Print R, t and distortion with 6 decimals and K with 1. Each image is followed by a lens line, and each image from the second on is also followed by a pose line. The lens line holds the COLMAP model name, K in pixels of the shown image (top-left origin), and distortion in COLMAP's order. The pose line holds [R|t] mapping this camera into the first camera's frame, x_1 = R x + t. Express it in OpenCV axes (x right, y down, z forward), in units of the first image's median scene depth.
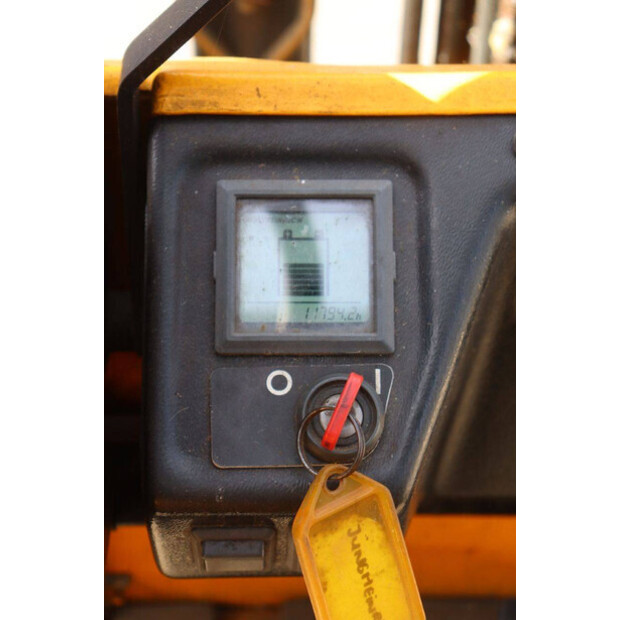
lens RADIAL K [[1585.4, 0, 310.0], [0, 1585.4, 310.0], [0, 0, 1]] dist [0.294363, 0.340405]
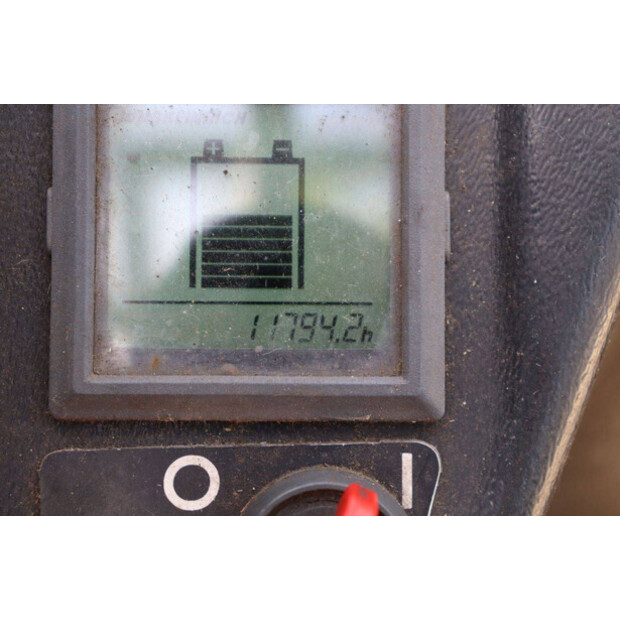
lens RADIAL K [[1585.4, 0, 310.0], [0, 1585.4, 310.0], [0, 0, 1]] dist [0.294363, 0.340405]
pose [[0.999742, 0.012120, 0.019200, 0.005375], [-0.014752, 0.989535, 0.143534, -0.069321], [-0.017259, -0.143781, 0.989459, 0.551148]]
